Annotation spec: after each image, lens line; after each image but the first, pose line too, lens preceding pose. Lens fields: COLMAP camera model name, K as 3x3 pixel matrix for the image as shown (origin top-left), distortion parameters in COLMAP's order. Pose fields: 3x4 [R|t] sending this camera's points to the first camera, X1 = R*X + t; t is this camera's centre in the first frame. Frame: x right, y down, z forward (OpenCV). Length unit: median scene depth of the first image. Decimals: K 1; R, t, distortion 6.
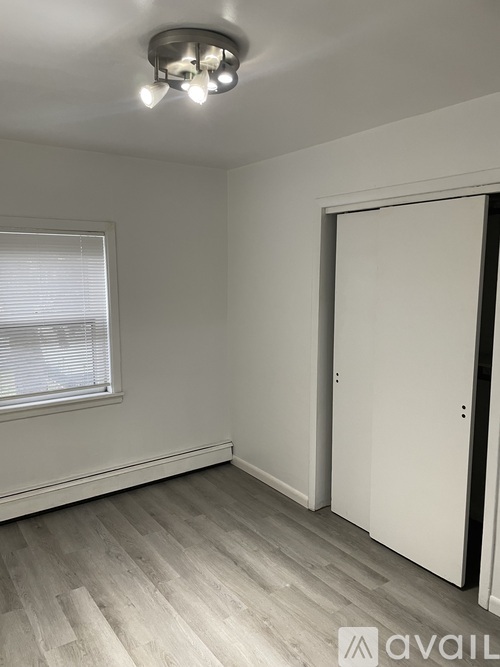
lens RADIAL K [[509.2, 0, 253.7], [0, 509.2, 329.2], [0, 0, 1]] dist [0.063190, -0.049610]
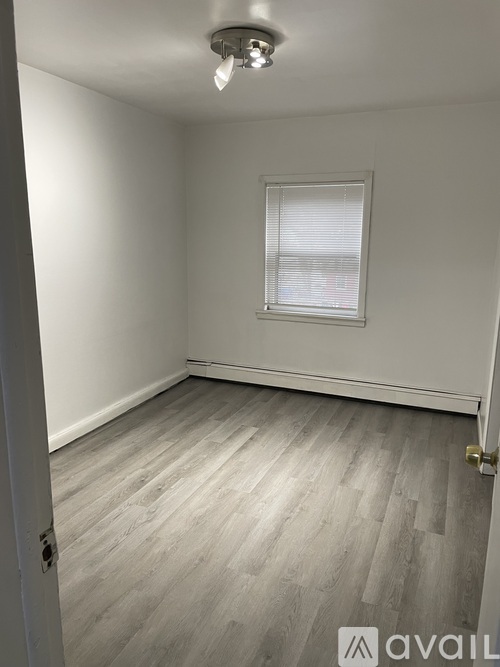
lens RADIAL K [[509.2, 0, 254.1], [0, 509.2, 333.2], [0, 0, 1]] dist [0.063190, -0.049610]
pose [[0.521101, 0.166774, -0.837042, 0.727450], [-0.116152, 0.985456, 0.124033, 0.047725], [0.845554, 0.032591, 0.532894, 0.185102]]
